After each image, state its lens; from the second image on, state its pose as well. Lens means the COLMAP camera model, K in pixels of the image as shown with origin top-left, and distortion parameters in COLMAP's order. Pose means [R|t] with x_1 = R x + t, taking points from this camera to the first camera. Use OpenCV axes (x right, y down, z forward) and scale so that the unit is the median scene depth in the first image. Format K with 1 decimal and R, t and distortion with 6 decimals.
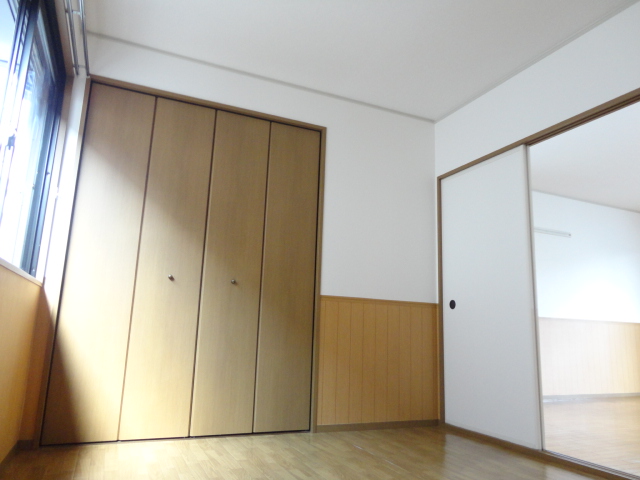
lens RADIAL K [[478.1, 0, 320.0], [0, 478.1, 240.0], [0, 0, 1]] dist [0.039257, 0.004129]
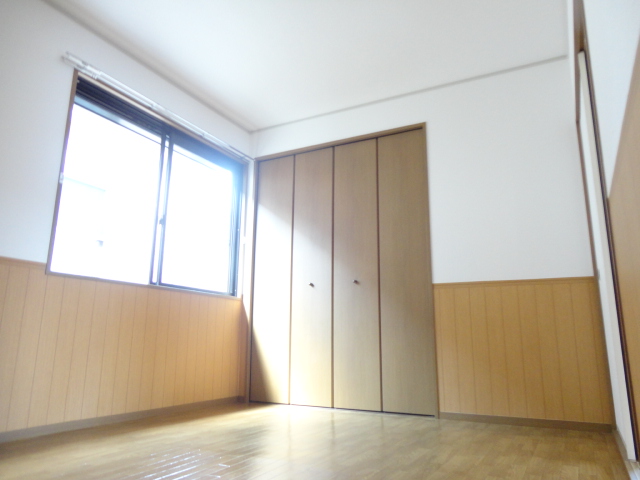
lens RADIAL K [[478.1, 0, 320.0], [0, 478.1, 240.0], [0, 0, 1]] dist [0.039257, 0.004129]
pose [[0.620985, -0.198983, -0.758145, 0.666981], [0.164990, 0.978753, -0.121743, 0.111448], [0.766261, -0.049486, 0.640621, 0.170621]]
